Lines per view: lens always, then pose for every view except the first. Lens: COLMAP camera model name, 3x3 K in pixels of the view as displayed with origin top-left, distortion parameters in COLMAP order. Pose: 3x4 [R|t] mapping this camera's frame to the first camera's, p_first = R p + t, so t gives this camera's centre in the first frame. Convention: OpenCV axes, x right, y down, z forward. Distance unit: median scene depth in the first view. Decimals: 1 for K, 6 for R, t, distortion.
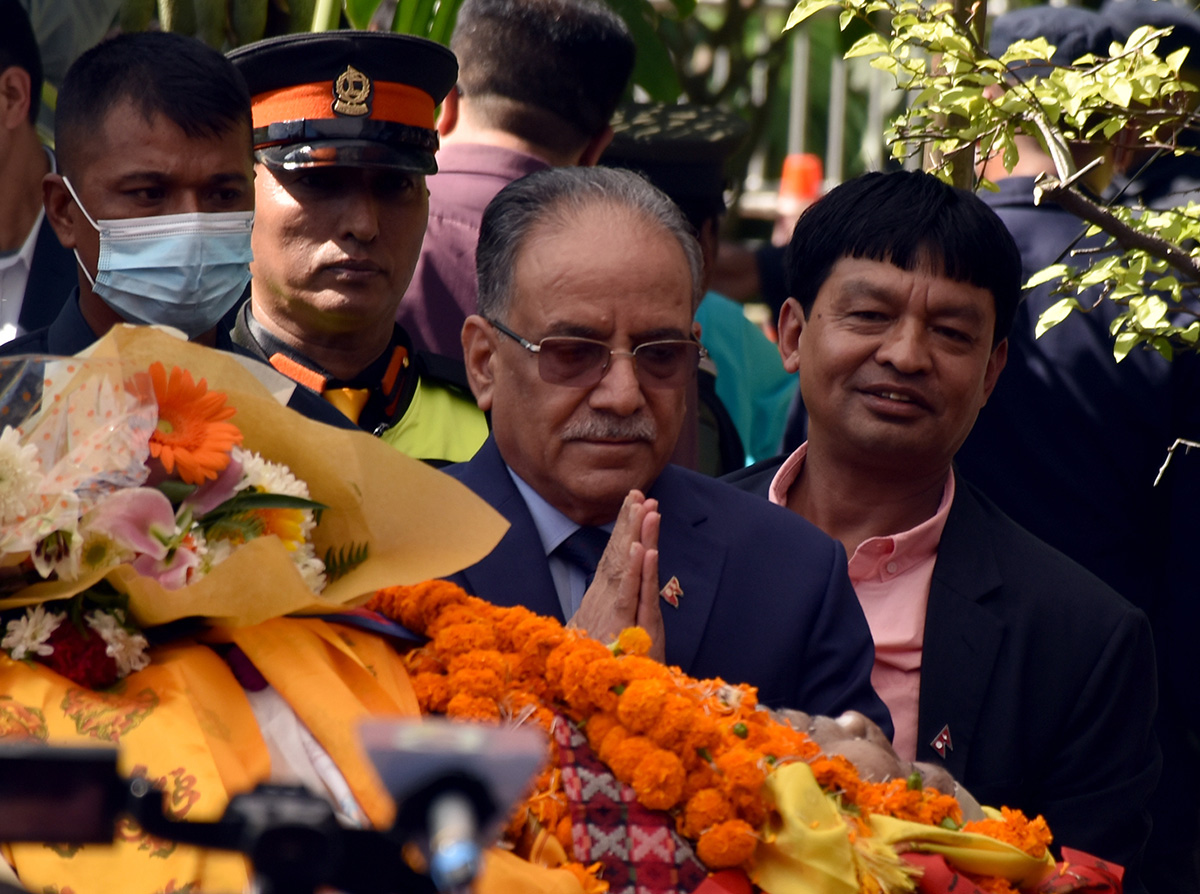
lens RADIAL K [[7338.6, 0, 600.1], [0, 7338.6, 449.2], [0, 0, 1]] dist [2.931500, 0.000000]
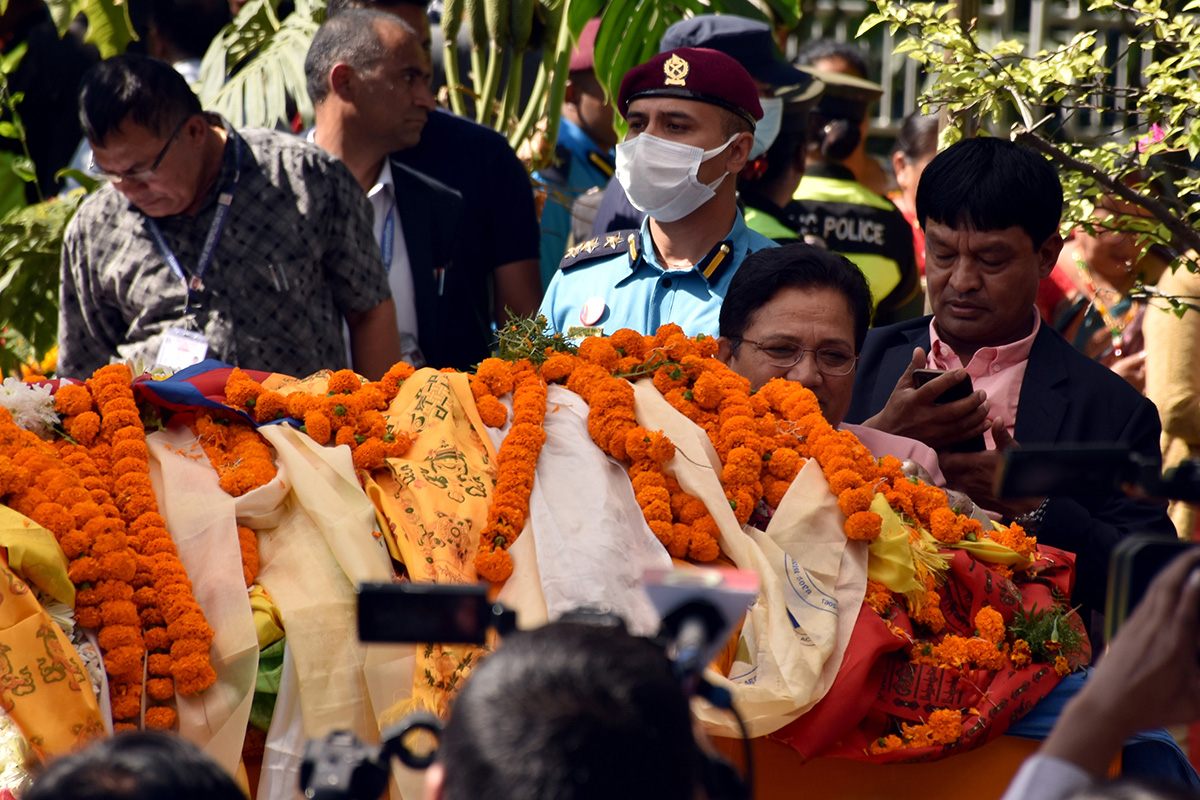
lens RADIAL K [[7284.1, 0, 600.0], [0, 7284.1, 400.0], [0, 0, 1]] dist [0.087017, 0.000000]
pose [[0.999340, -0.001864, -0.036264, 0.026358], [0.002651, 0.999762, 0.021677, -0.011574], [0.036215, -0.021759, 0.999107, -0.583406]]
